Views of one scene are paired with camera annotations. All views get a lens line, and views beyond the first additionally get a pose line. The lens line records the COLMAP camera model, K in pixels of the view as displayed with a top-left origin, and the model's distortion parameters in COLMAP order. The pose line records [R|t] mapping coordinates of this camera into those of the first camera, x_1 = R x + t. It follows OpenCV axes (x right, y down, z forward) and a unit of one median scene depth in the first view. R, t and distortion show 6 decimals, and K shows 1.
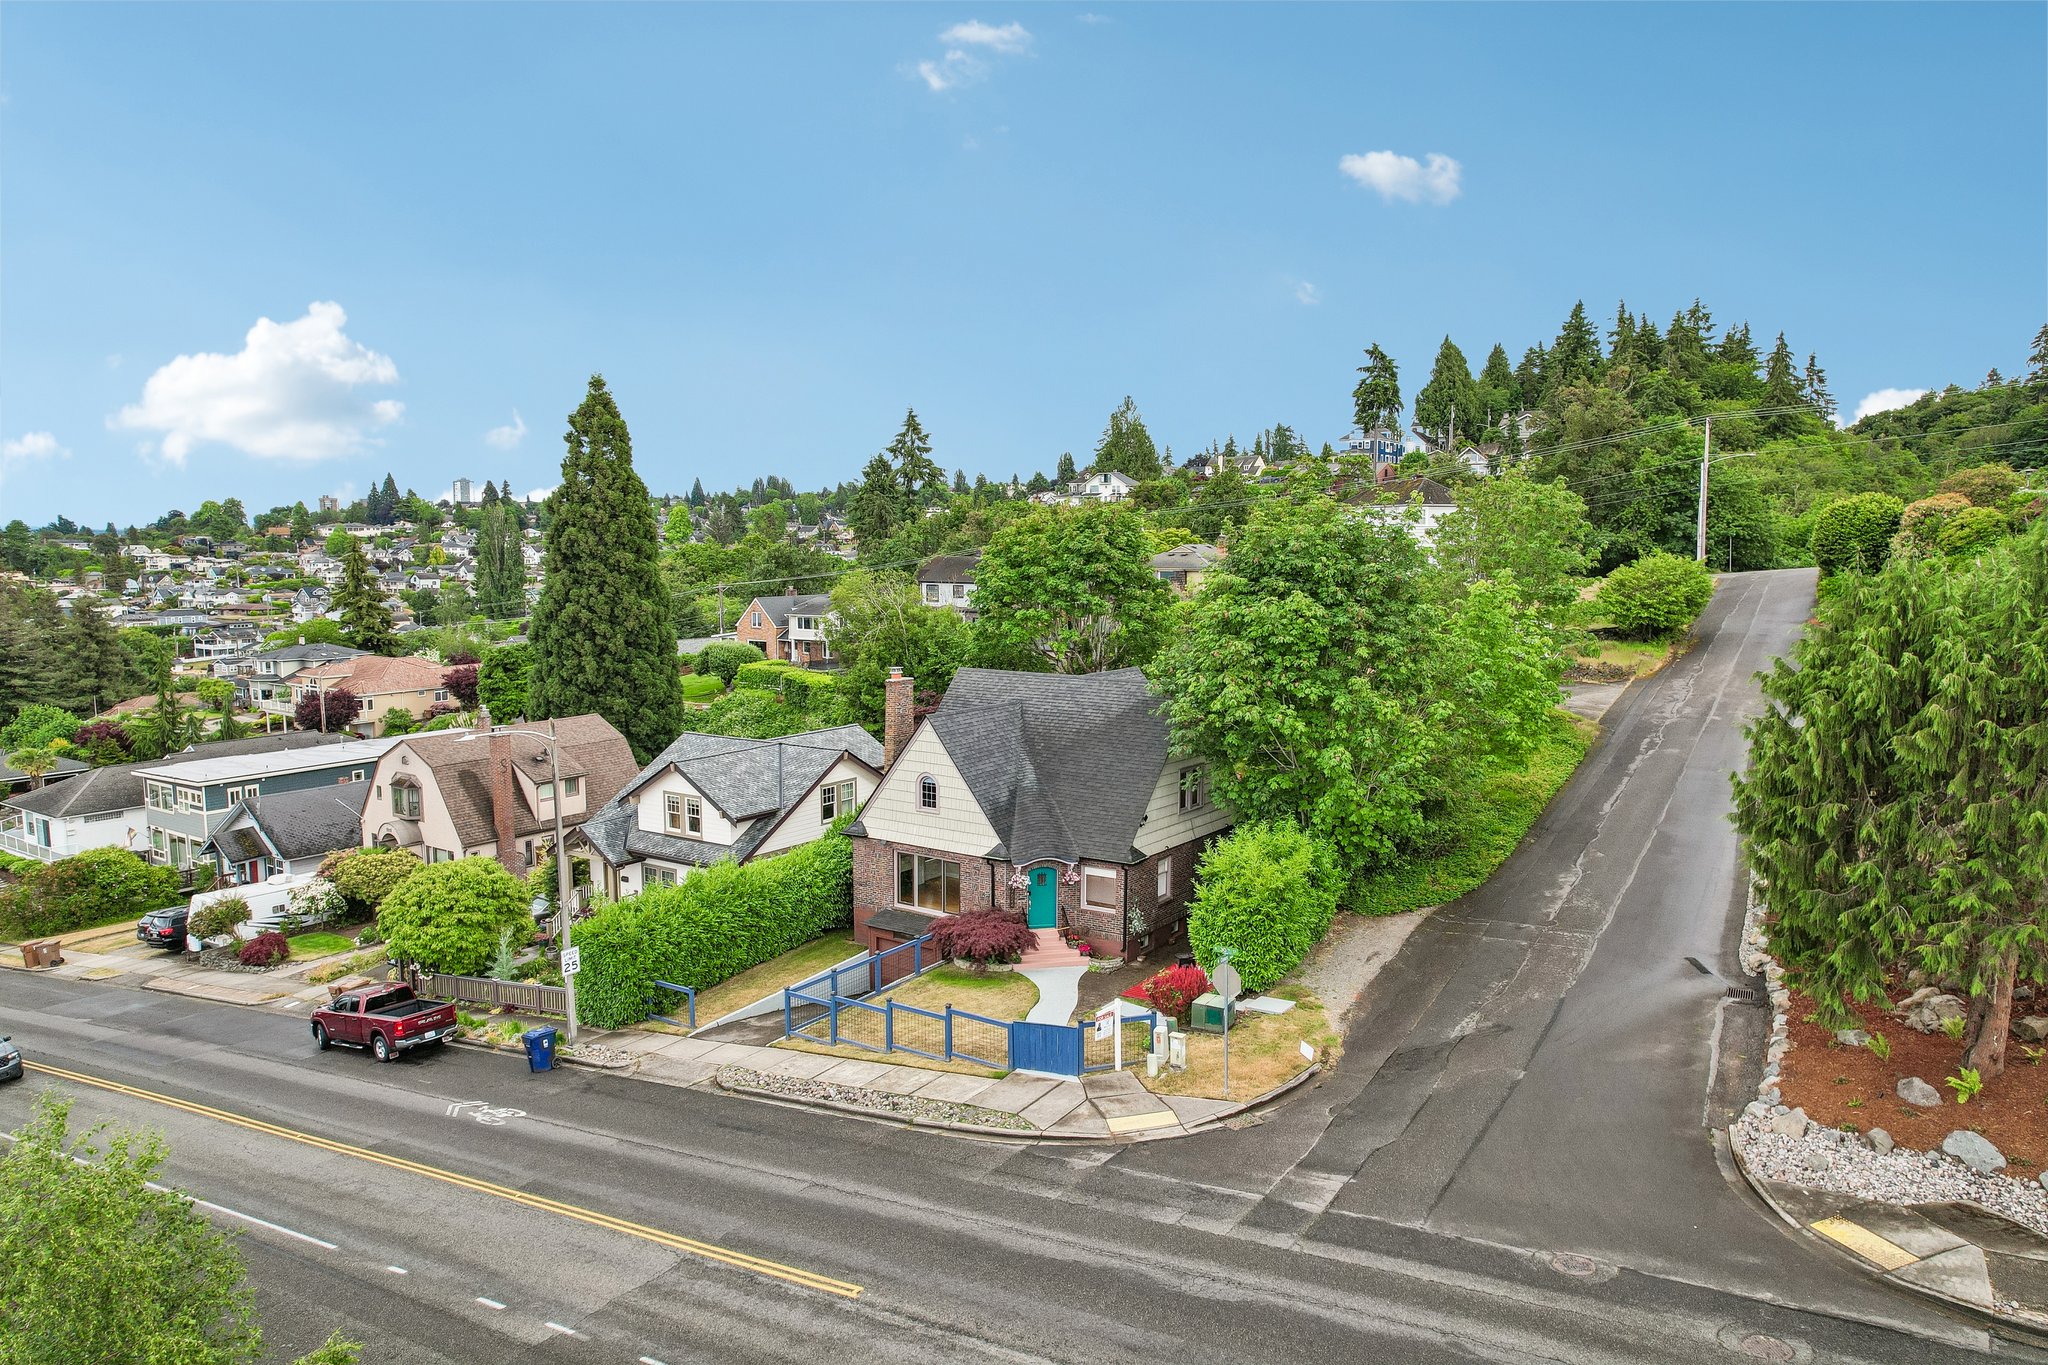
lens RADIAL K [[1311.1, 0, 1023.0], [0, 1311.1, 698.1], [0, 0, 1]] dist [-0.077162, 0.067060]
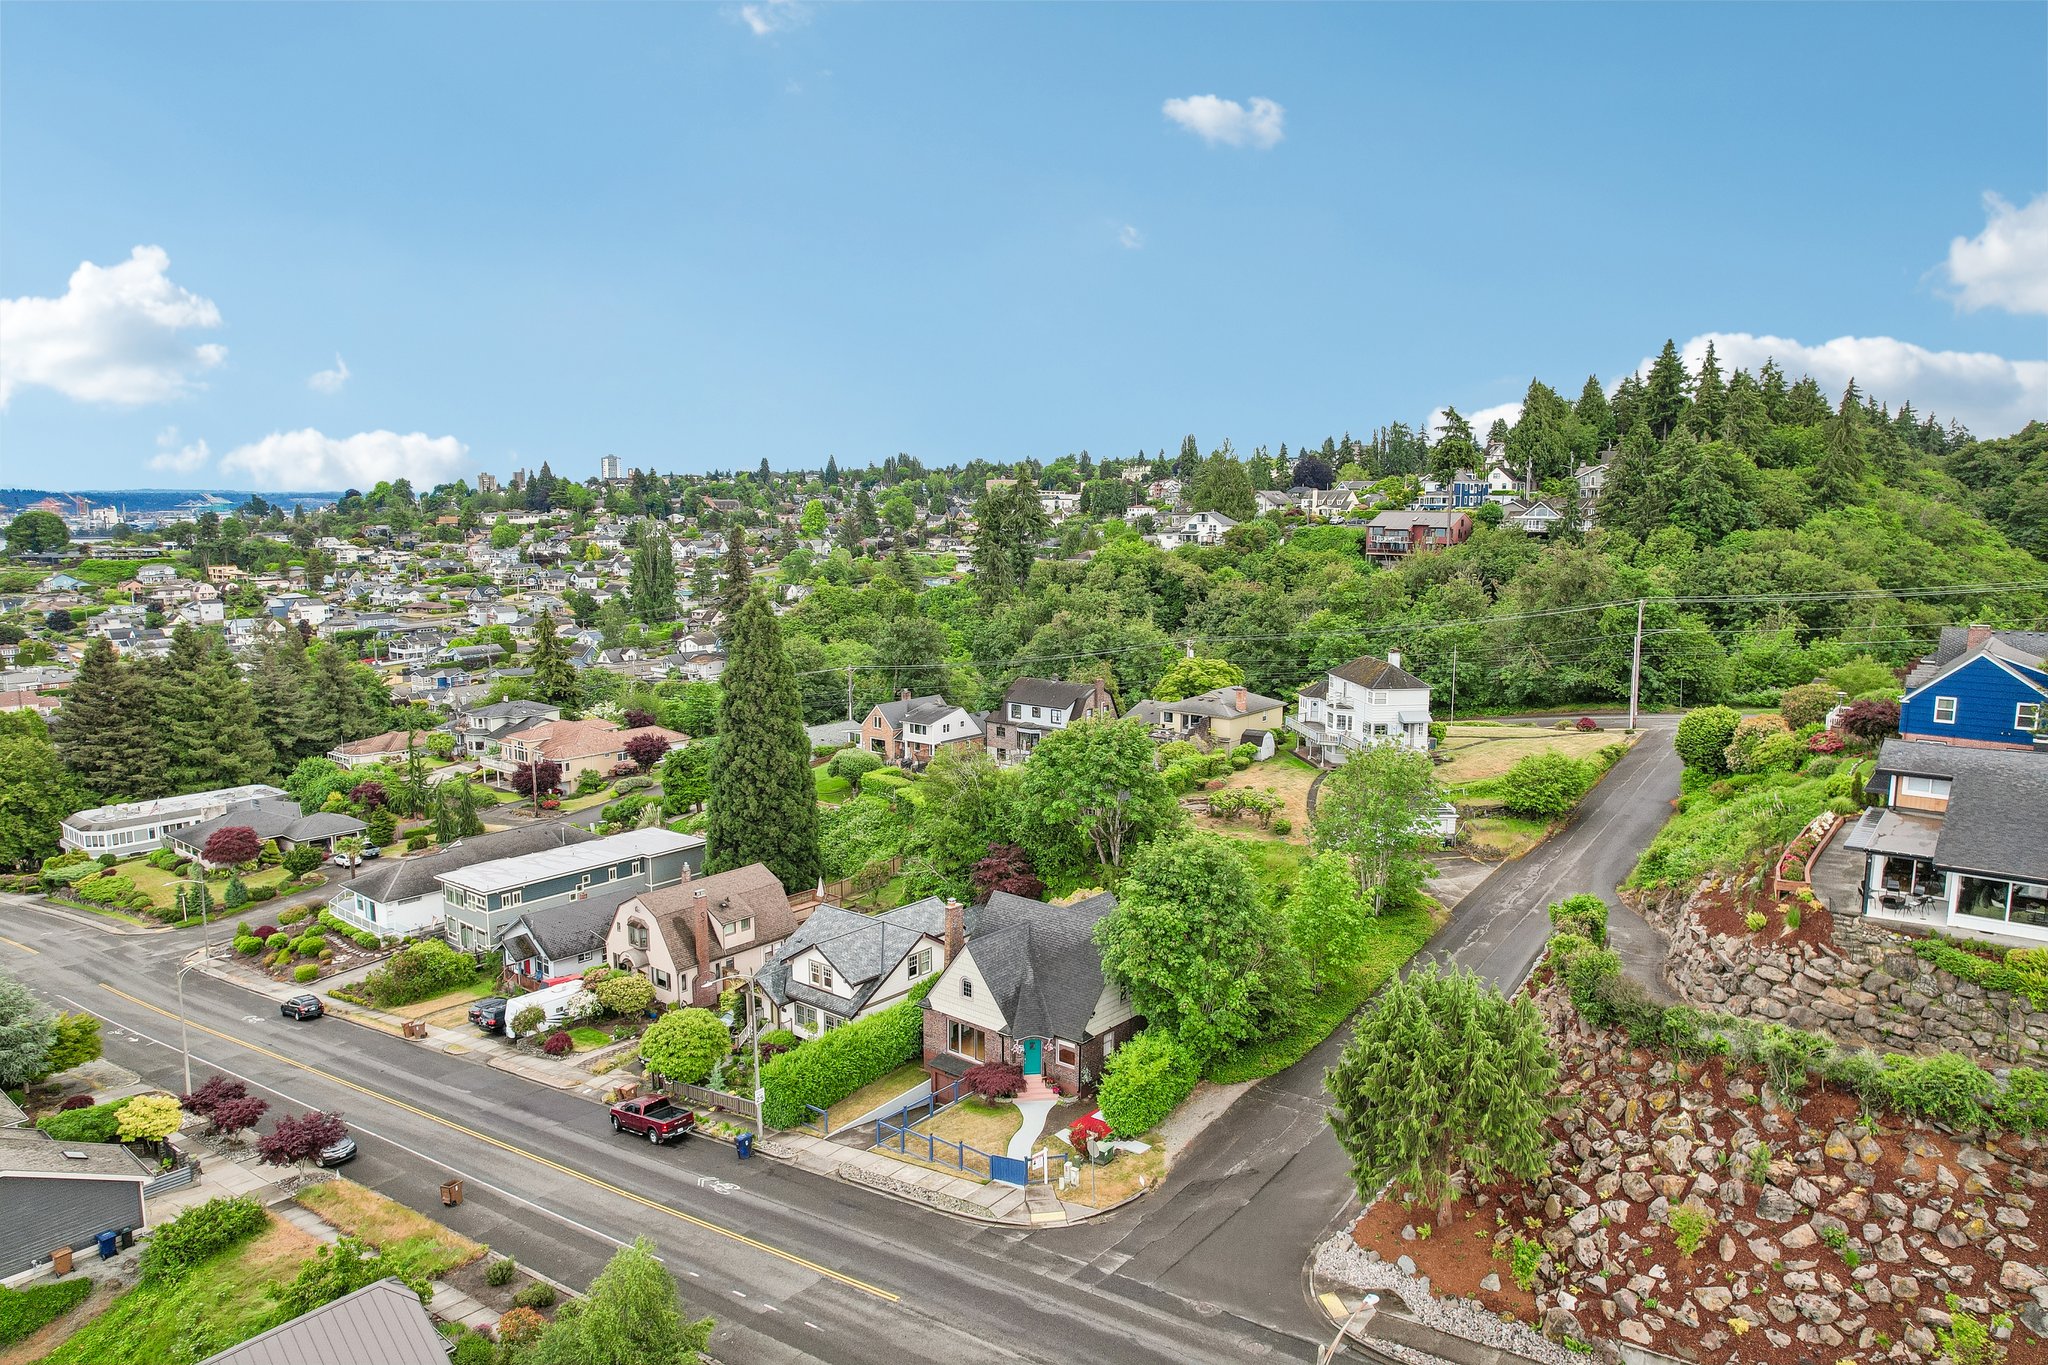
lens RADIAL K [[1311.1, 0, 1021.2], [0, 1311.1, 688.4], [0, 0, 1]] dist [-0.077162, 0.067060]
pose [[0.994999, 0.013803, -0.098925, 0.144022], [-0.011615, 0.999676, 0.022656, -0.322106], [0.099205, -0.021394, 0.994837, -0.587465]]
